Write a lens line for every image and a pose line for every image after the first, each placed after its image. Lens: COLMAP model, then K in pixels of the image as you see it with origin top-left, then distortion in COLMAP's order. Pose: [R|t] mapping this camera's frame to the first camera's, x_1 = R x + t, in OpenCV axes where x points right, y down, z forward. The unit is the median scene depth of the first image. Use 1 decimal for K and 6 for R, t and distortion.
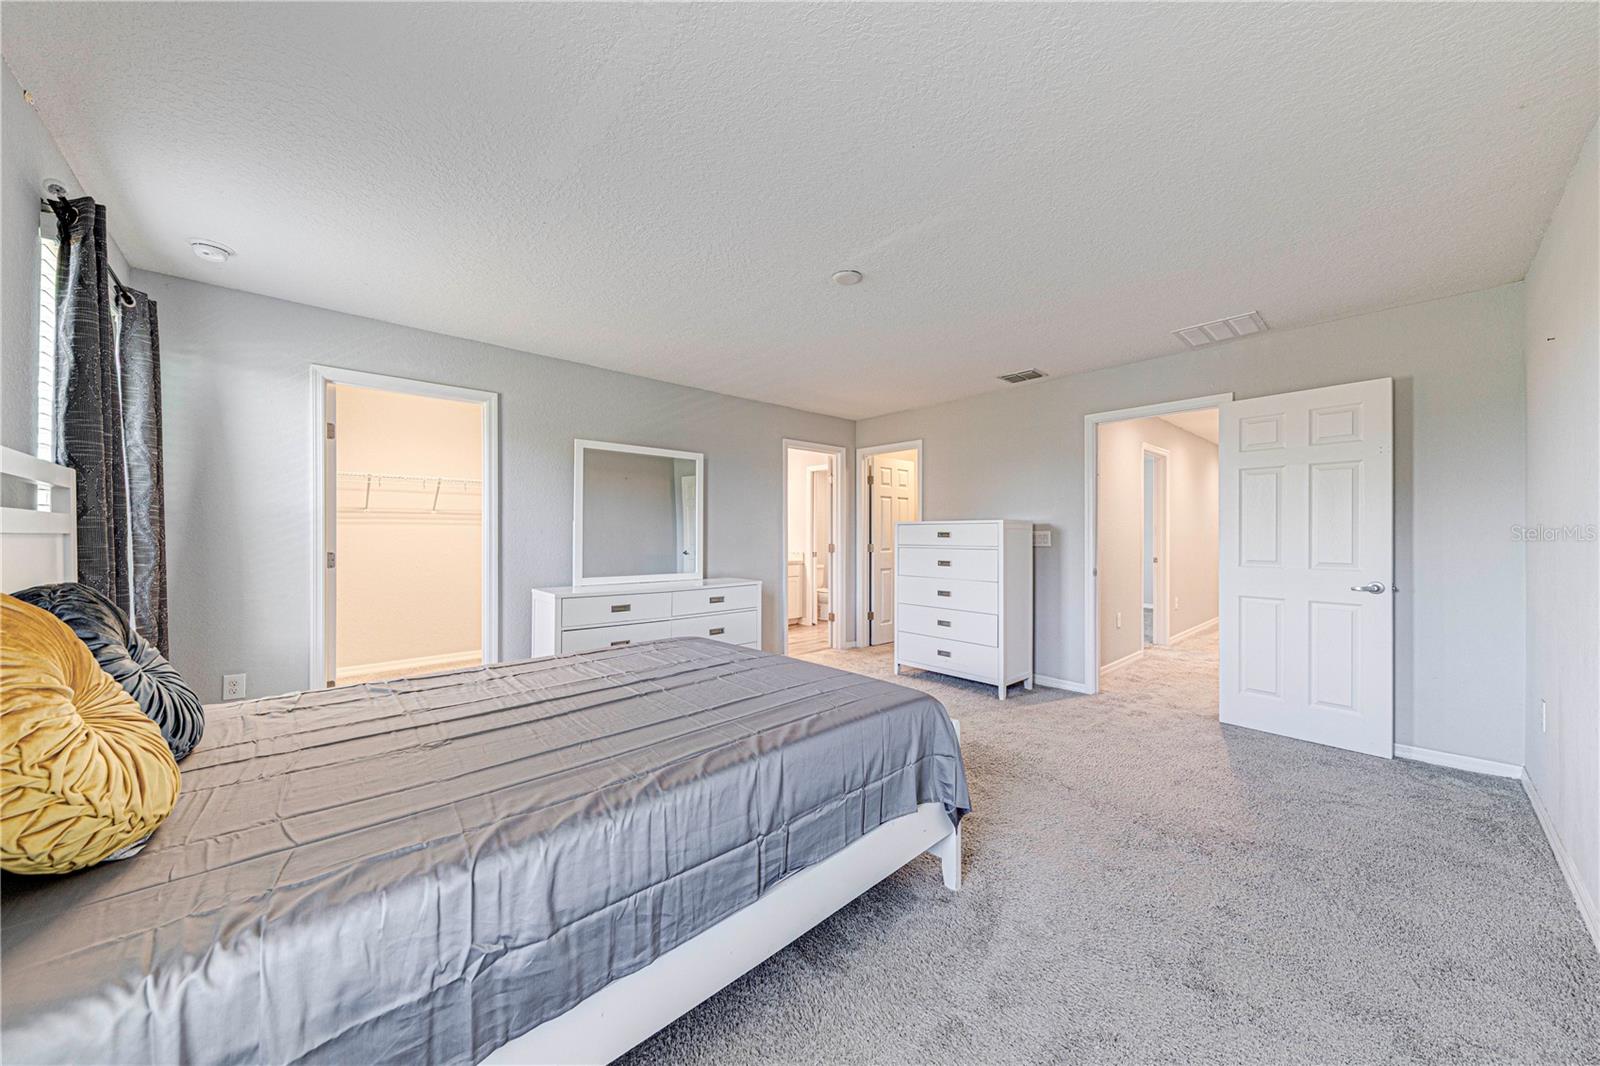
lens RADIAL K [[559.0, 0, 809.2], [0, 559.0, 538.4], [0, 0, 1]] dist [-0.000127, -0.000099]
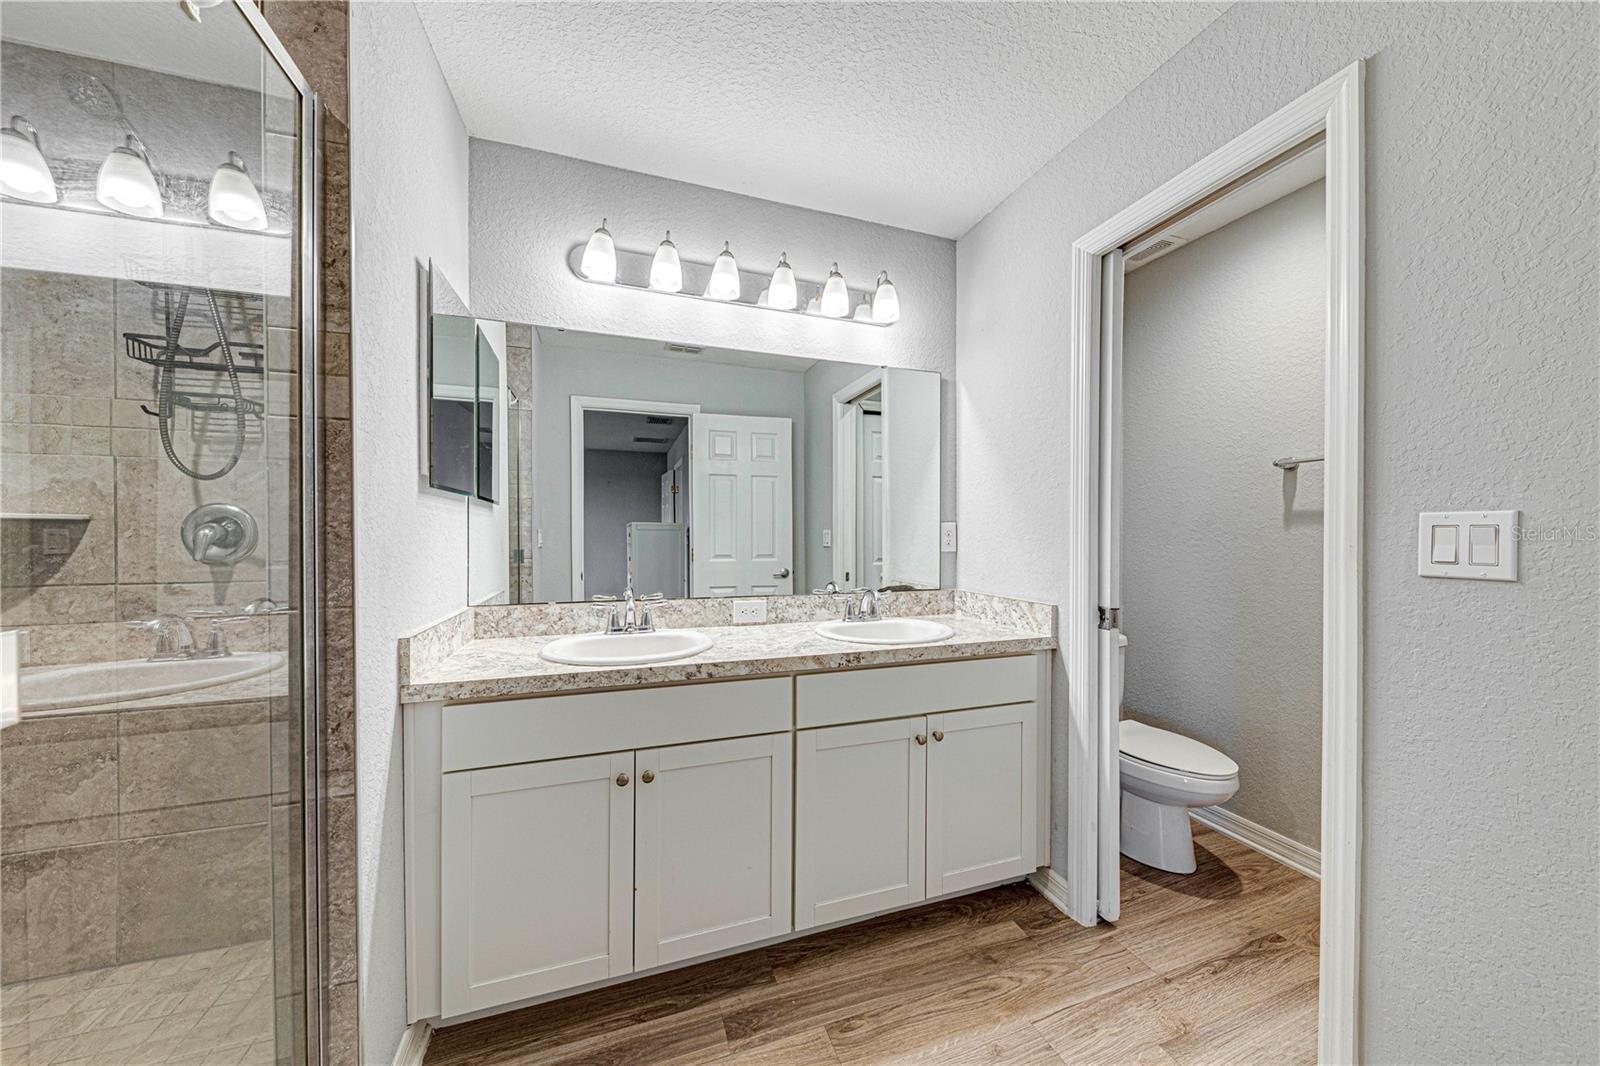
lens RADIAL K [[559.0, 0, 809.2], [0, 559.0, 538.4], [0, 0, 1]] dist [-0.000127, -0.000099]
pose [[0.919943, 0.000813, -0.392052, -0.013872], [-0.001808, 0.999996, -0.002169, -0.003624], [0.392049, 0.002705, 0.919940, 0.740490]]
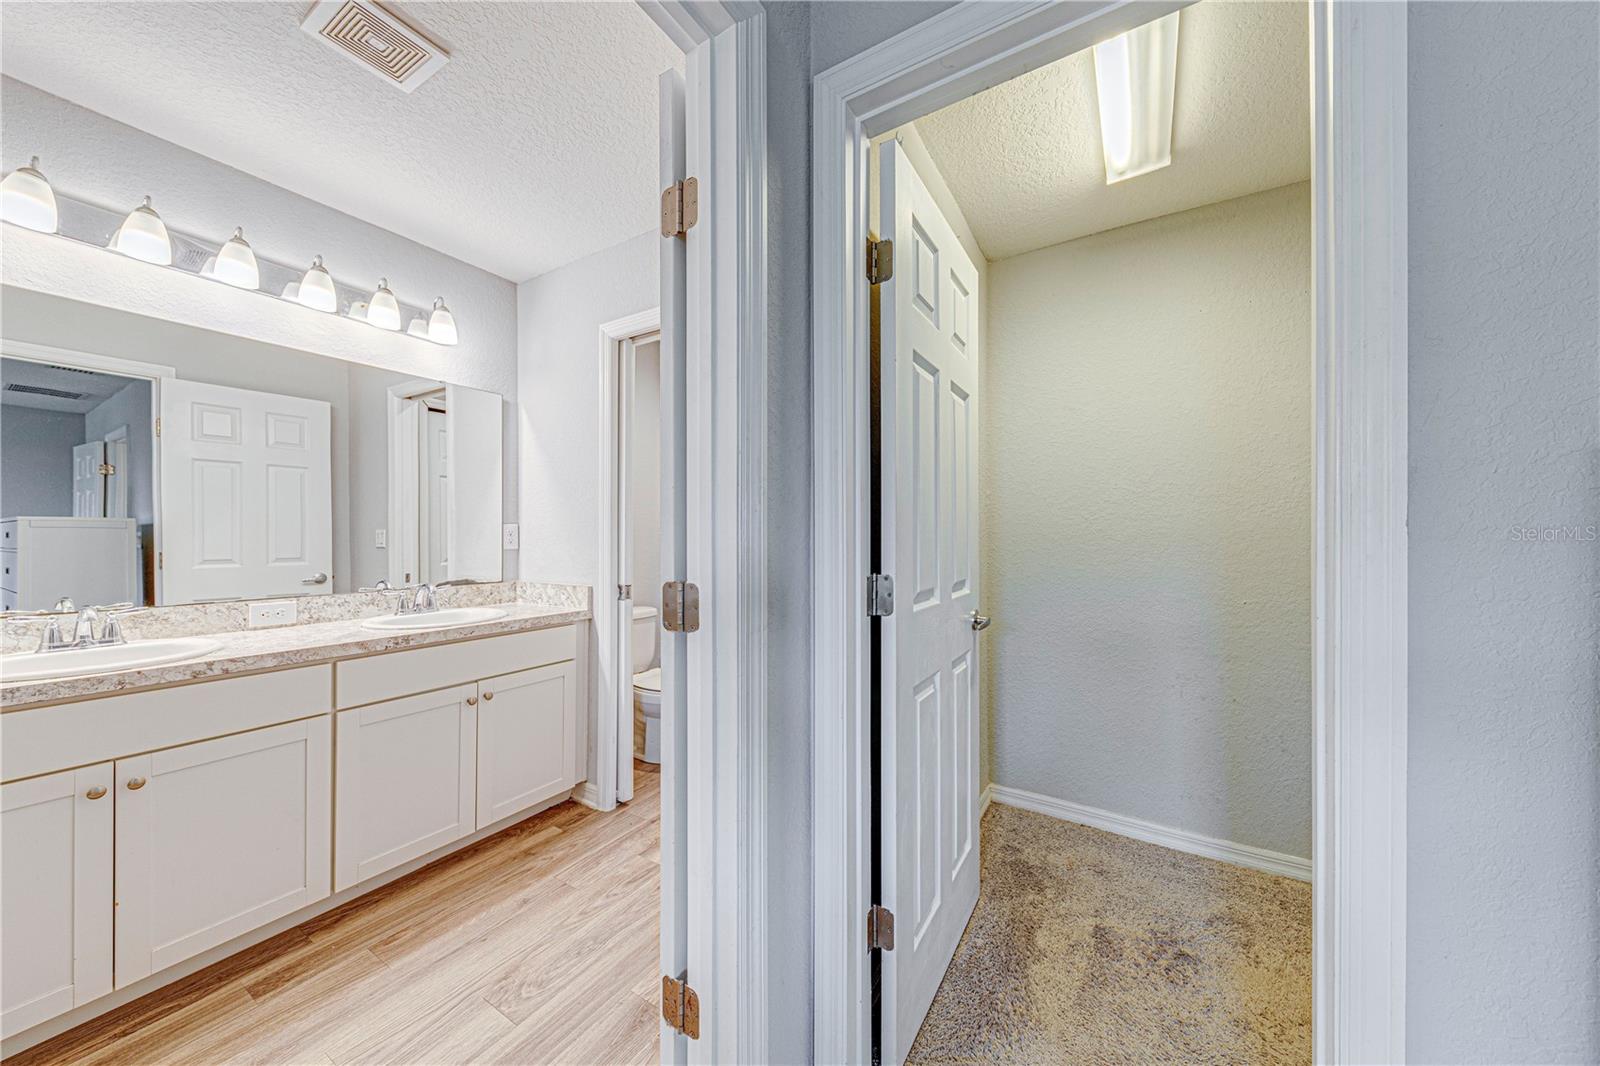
lens RADIAL K [[545.9, 0, 808.7], [0, 545.9, 536.3], [0, 0, 1]] dist [0.016838, -0.006682]
pose [[0.960732, -0.002475, 0.277468, 0.024805], [0.004115, 0.999977, -0.005329, -0.002636], [-0.277449, 0.006261, 0.960720, 0.656472]]
